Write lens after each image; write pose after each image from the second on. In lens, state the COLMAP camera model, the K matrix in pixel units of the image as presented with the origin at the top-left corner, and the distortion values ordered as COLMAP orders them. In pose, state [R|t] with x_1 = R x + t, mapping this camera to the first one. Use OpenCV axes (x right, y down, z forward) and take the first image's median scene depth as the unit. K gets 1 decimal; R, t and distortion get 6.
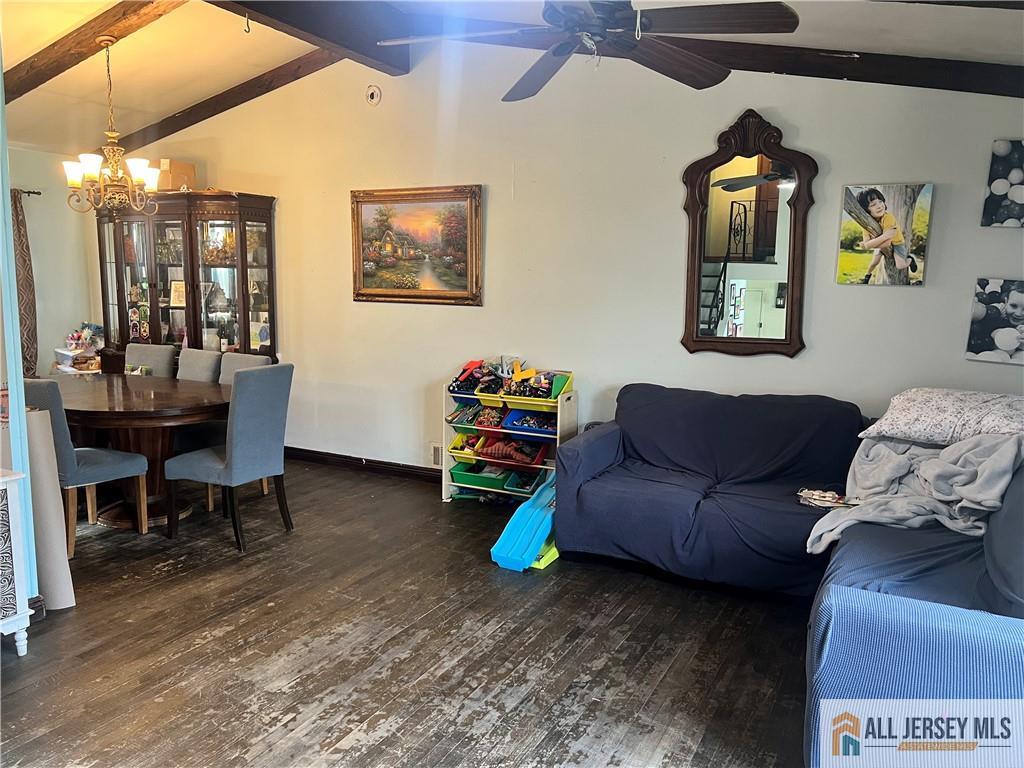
lens RADIAL K [[769.4, 0, 509.8], [0, 769.4, 392.0], [0, 0, 1]] dist [0.067900, -0.068798]
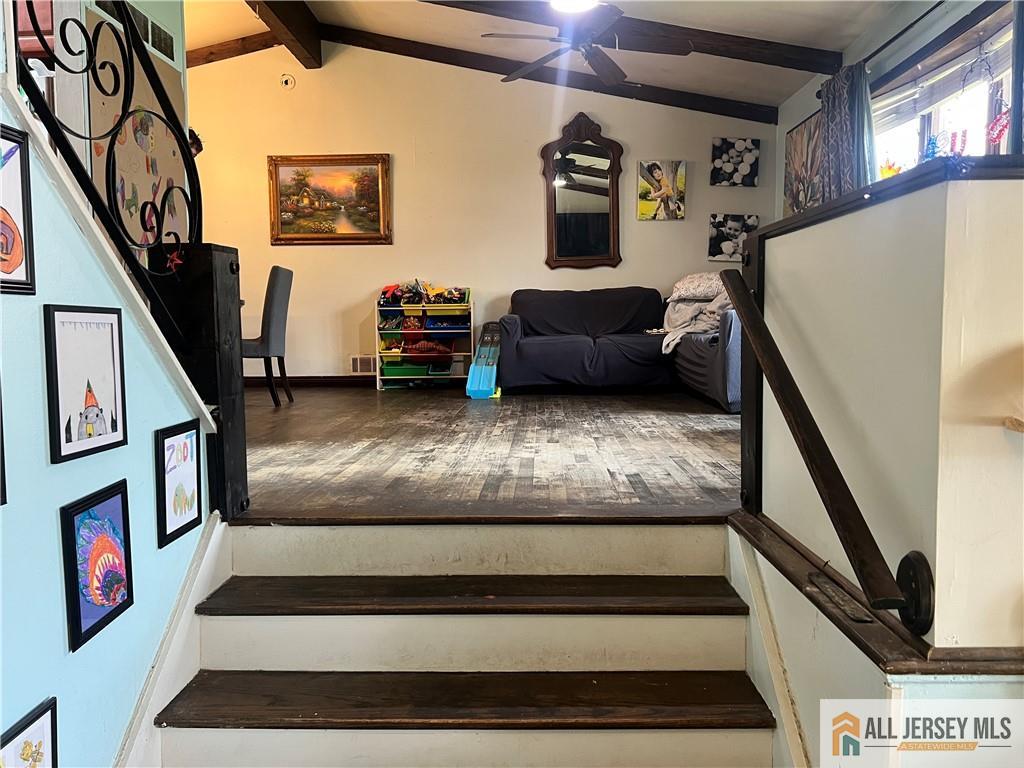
lens RADIAL K [[769.4, 0, 521.9], [0, 769.4, 379.7], [0, 0, 1]] dist [0.067900, -0.068798]
pose [[0.897692, -0.058849, 0.436677, -0.445536], [0.088036, 0.995013, -0.046885, 0.209709], [-0.431740, 0.080532, 0.898396, -0.285849]]
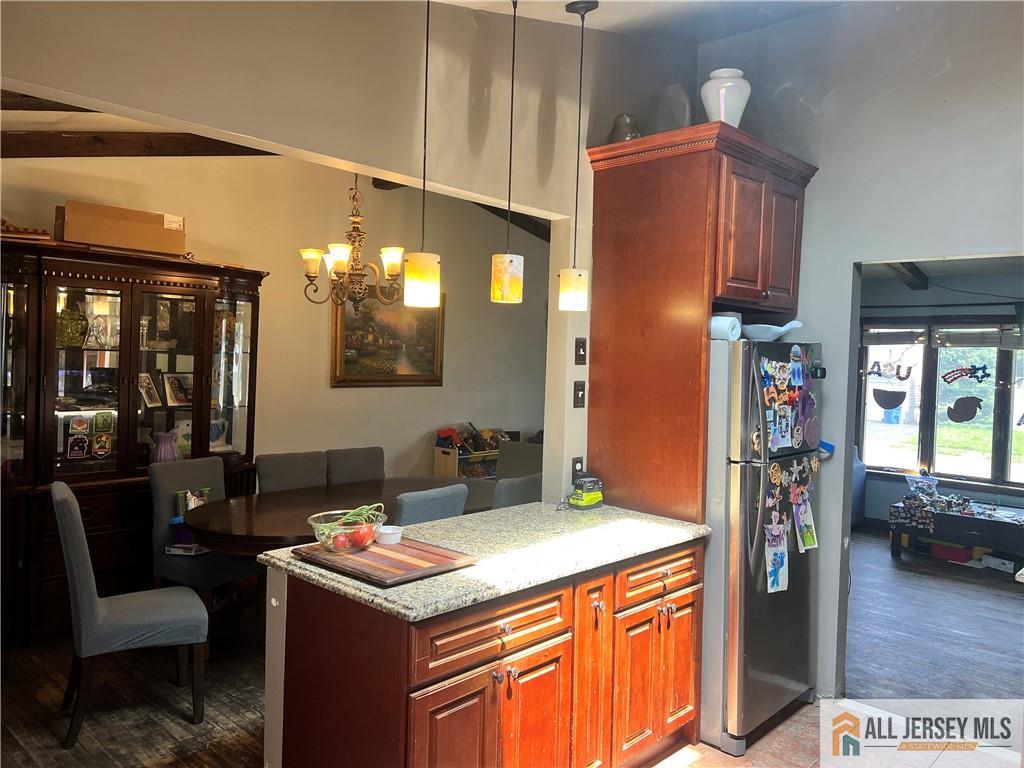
lens RADIAL K [[769.4, 0, 516.9], [0, 769.4, 378.2], [0, 0, 1]] dist [0.067900, -0.068798]
pose [[0.256818, -0.034669, 0.965838, -1.259139], [0.120721, 0.992680, 0.003533, -0.117856], [-0.958891, 0.115690, 0.259123, 0.571779]]
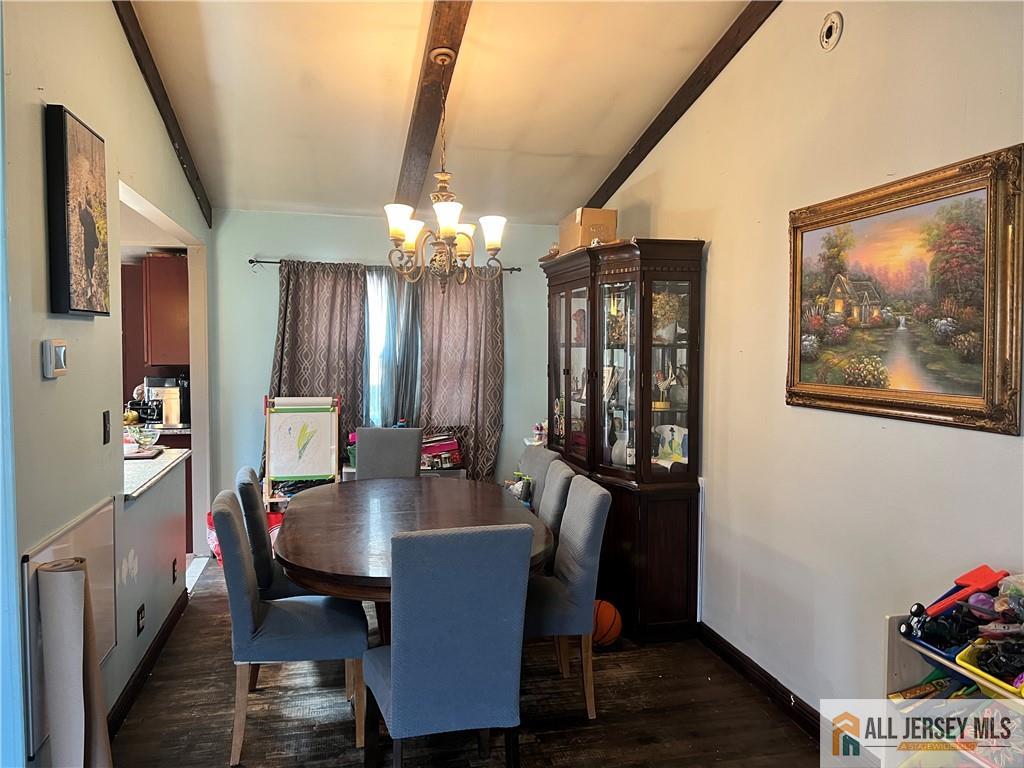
lens RADIAL K [[769.4, 0, 523.1], [0, 769.4, 381.2], [0, 0, 1]] dist [0.067900, -0.068798]
pose [[0.667090, 0.024954, -0.744559, 0.098770], [-0.105770, 0.992487, -0.061501, -0.090188], [0.737431, 0.119778, 0.664717, 0.547625]]
